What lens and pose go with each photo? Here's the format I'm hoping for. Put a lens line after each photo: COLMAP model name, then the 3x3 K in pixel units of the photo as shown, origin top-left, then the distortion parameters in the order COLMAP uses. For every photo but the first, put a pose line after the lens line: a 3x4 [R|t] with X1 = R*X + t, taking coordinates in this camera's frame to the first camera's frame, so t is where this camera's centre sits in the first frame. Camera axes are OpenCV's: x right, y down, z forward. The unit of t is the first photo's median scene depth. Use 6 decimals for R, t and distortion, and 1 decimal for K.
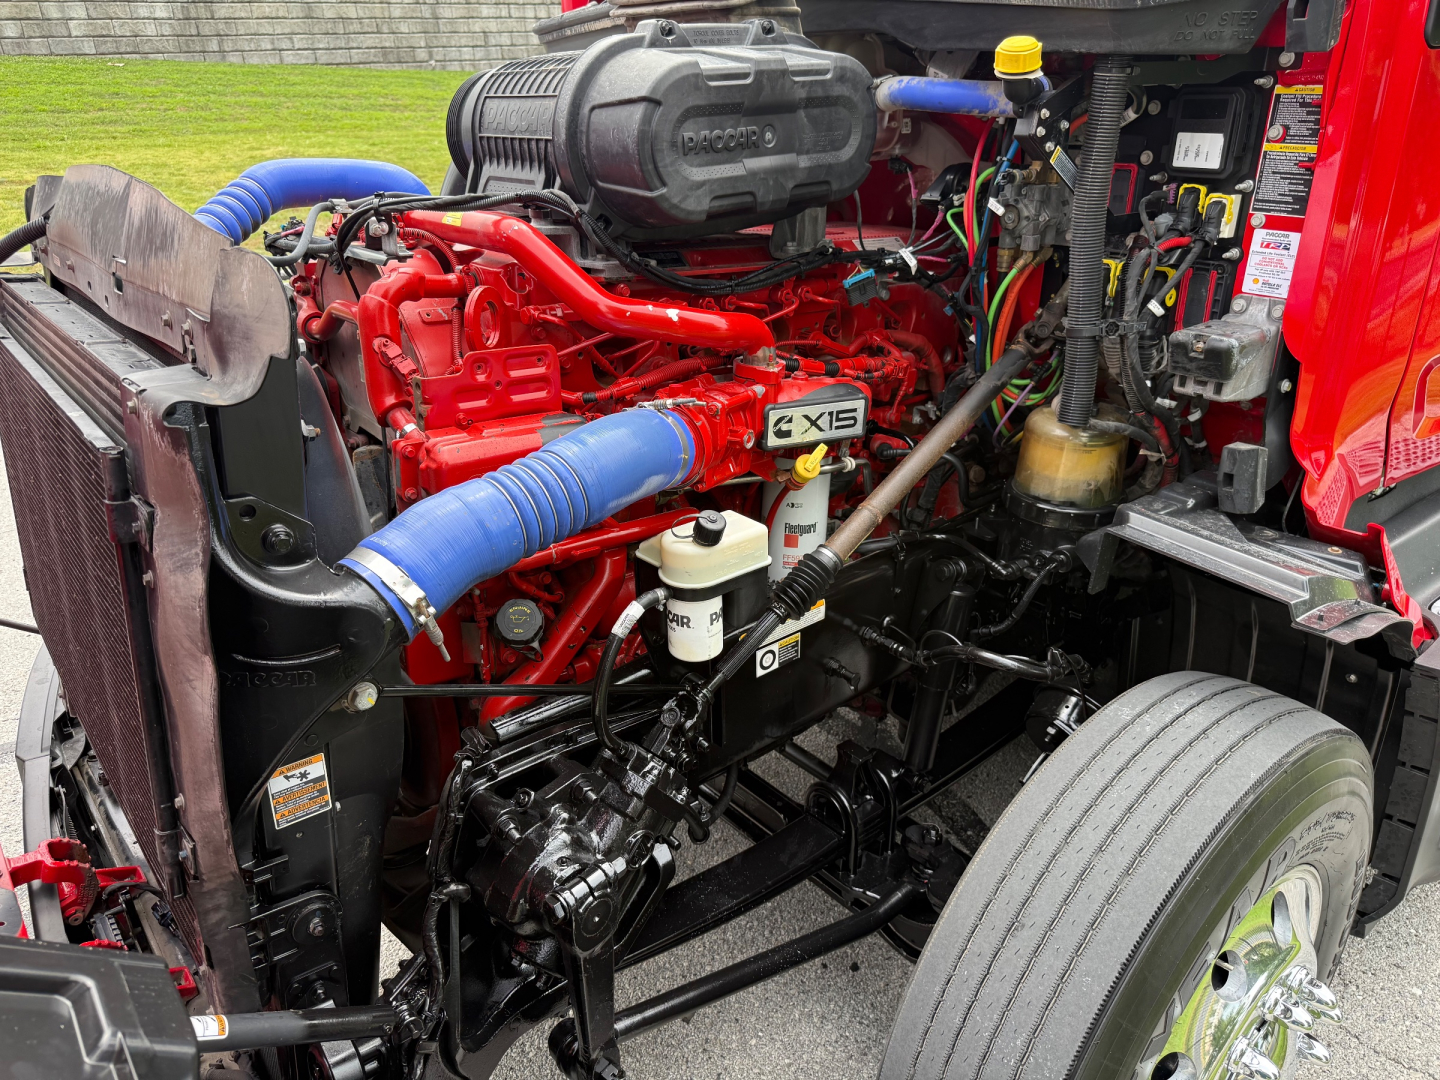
lens RADIAL K [[1073.6, 0, 534.9], [0, 1073.6, 539.8], [0, 0, 1]] dist [0.164999, -0.220607]
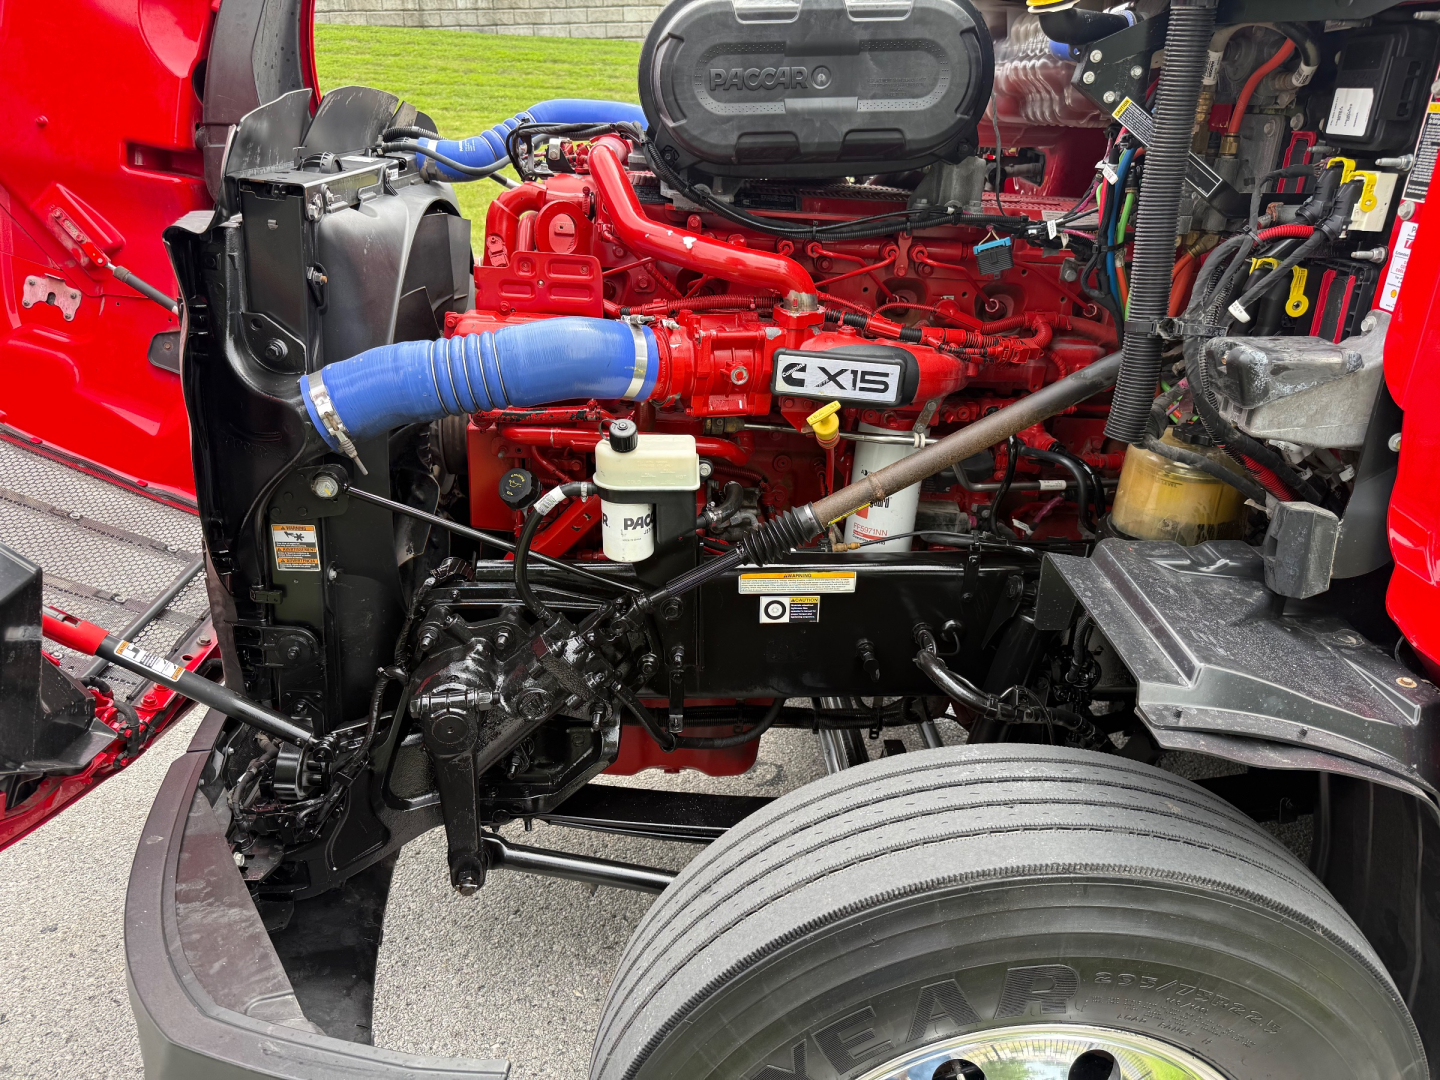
lens RADIAL K [[1039.2, 0, 697.0], [0, 1039.2, 540.1], [0, 0, 1]] dist [0.093075, -0.135880]
pose [[0.773236, 0.263866, -0.576612, 0.758084], [-0.259468, 0.961361, 0.091986, -0.022922], [0.578604, 0.078485, 0.811823, 0.187436]]
